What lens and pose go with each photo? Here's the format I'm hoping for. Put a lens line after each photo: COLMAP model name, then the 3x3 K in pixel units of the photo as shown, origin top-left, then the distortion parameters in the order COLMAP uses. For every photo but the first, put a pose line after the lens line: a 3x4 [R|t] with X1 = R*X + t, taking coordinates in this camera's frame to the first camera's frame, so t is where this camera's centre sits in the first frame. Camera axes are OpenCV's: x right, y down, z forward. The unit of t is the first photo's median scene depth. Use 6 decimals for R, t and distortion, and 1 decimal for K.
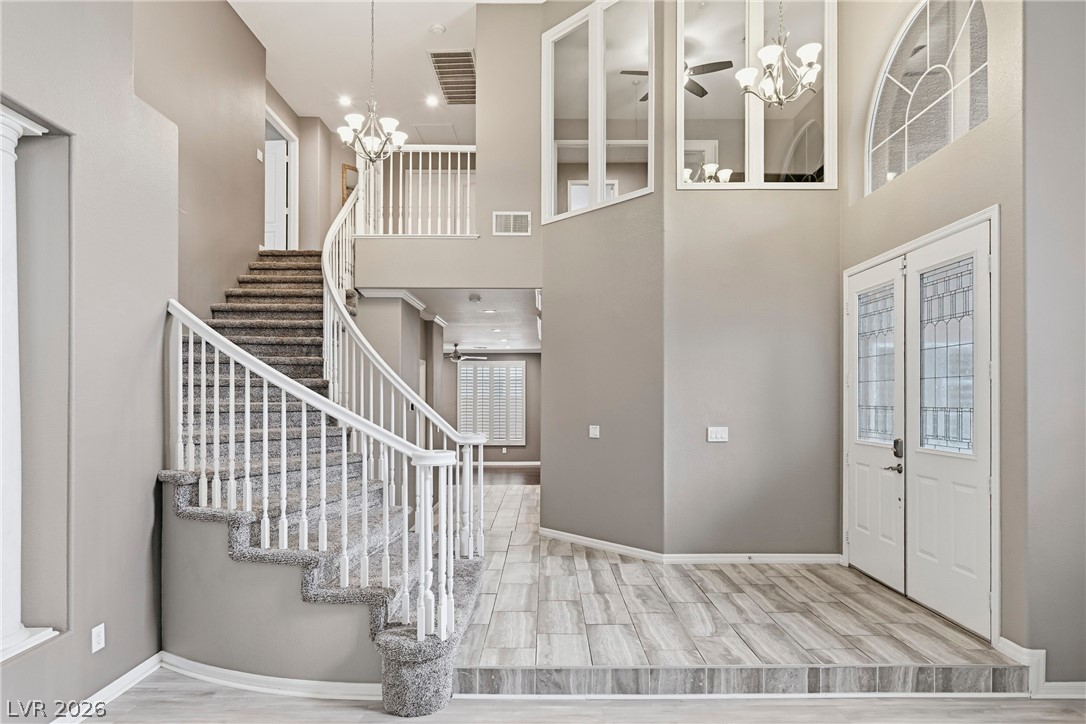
lens RADIAL K [[602.6, 0, 541.0], [0, 602.6, 398.8], [0, 0, 1]] dist [-0.001110, 0.001141]
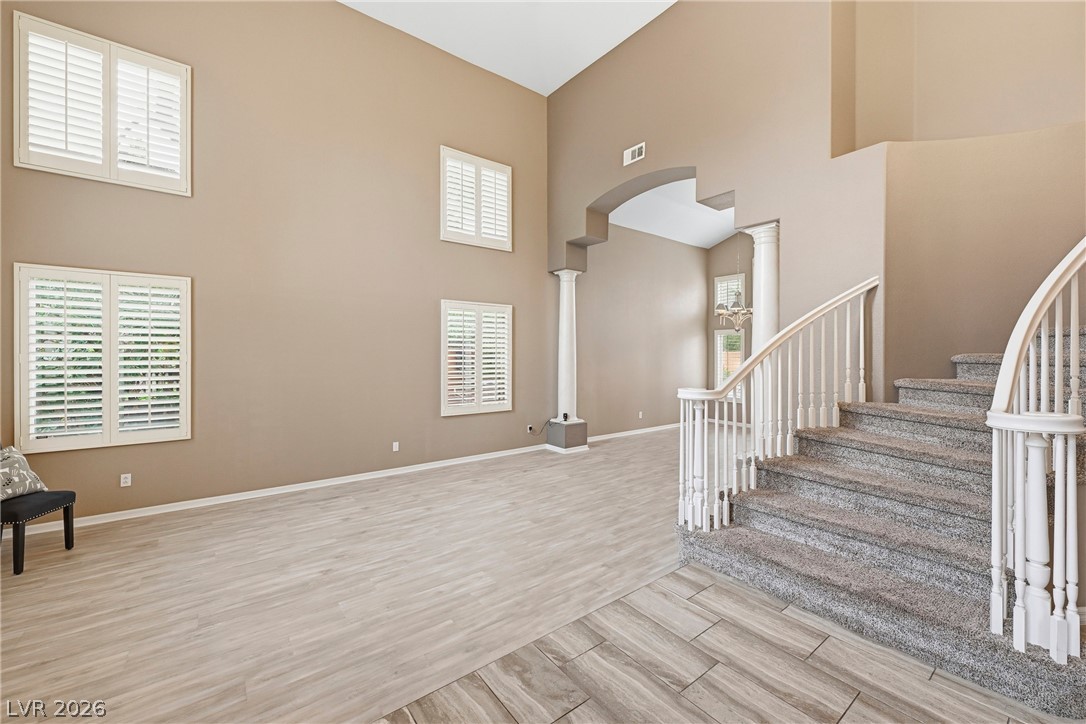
lens RADIAL K [[433.1, 0, 545.5], [0, 433.1, 355.6], [0, 0, 1]] dist [-0.000954, -0.000387]
pose [[-0.785052, -0.000342, -0.619430, 0.570903], [-0.001914, 0.999996, 0.001873, 0.012333], [0.619427, 0.002656, -0.785049, 1.314032]]
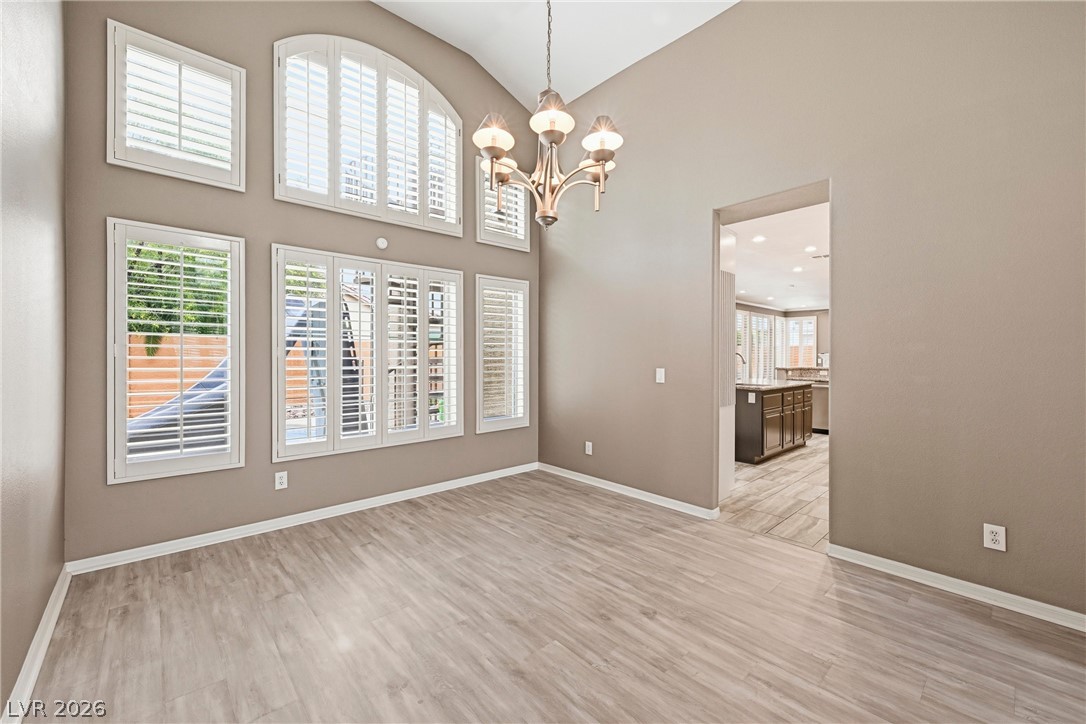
lens RADIAL K [[433.1, 0, 541.6], [0, 433.1, 356.4], [0, 0, 1]] dist [-0.000954, -0.000387]
pose [[0.669608, 0.009088, -0.742659, 0.721060], [-0.003662, 0.999953, 0.008934, 0.074858], [0.742706, -0.003262, 0.669610, -0.092874]]
